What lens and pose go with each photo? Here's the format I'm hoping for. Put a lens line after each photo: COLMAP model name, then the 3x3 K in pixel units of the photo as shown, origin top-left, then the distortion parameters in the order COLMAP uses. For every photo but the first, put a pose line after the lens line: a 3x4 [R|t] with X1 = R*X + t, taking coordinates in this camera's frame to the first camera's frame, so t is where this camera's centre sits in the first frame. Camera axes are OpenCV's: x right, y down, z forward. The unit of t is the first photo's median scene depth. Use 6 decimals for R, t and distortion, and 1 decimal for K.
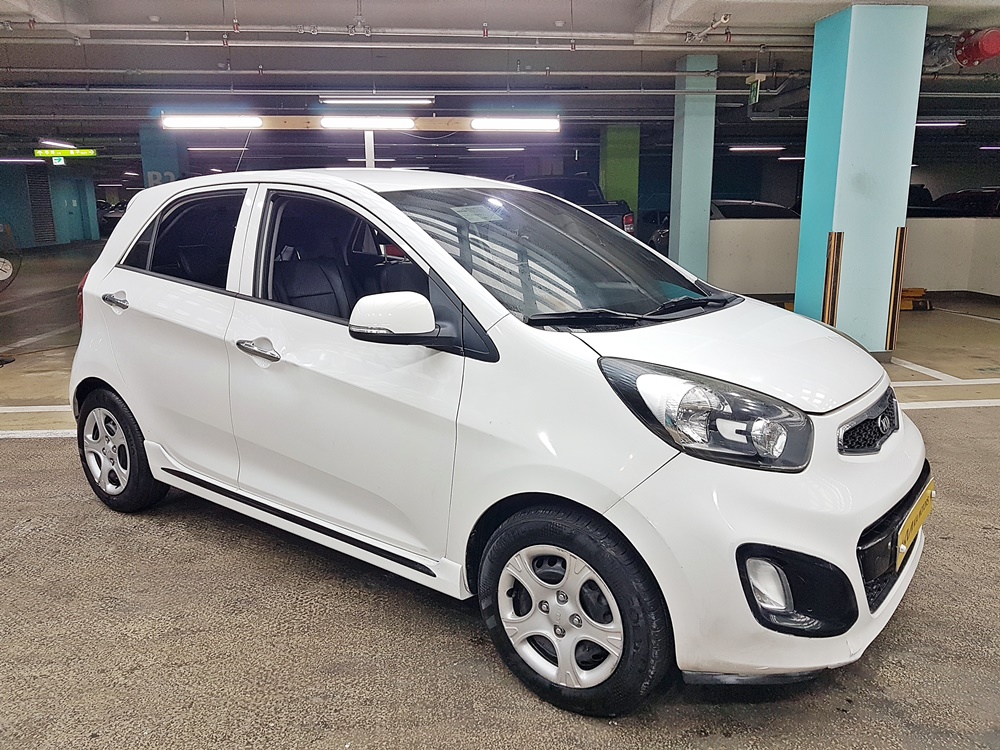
lens RADIAL K [[803.7, 0, 500.0], [0, 803.7, 375.0], [0, 0, 1]] dist [0.002075, -0.006360]
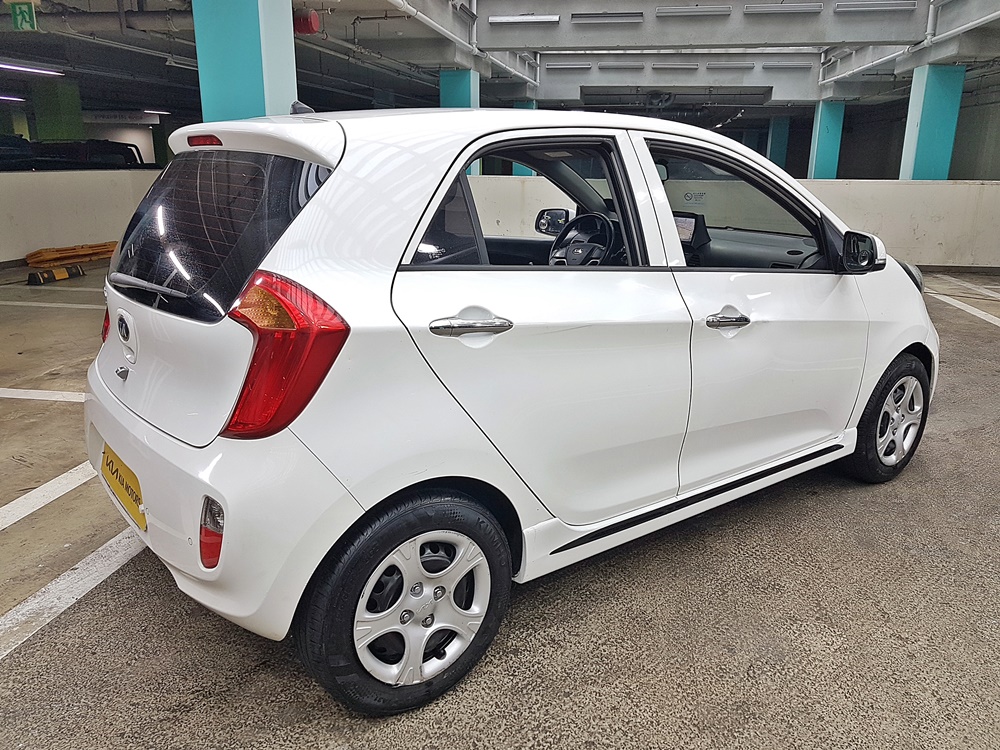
lens RADIAL K [[806.8, 0, 500.0], [0, 806.8, 375.0], [0, 0, 1]] dist [-0.000497, -0.000197]
pose [[0.232727, -0.245451, 0.941059, -1.157773], [0.191518, 0.960247, 0.203093, -0.193314], [-0.953498, 0.132964, 0.270484, 0.944318]]
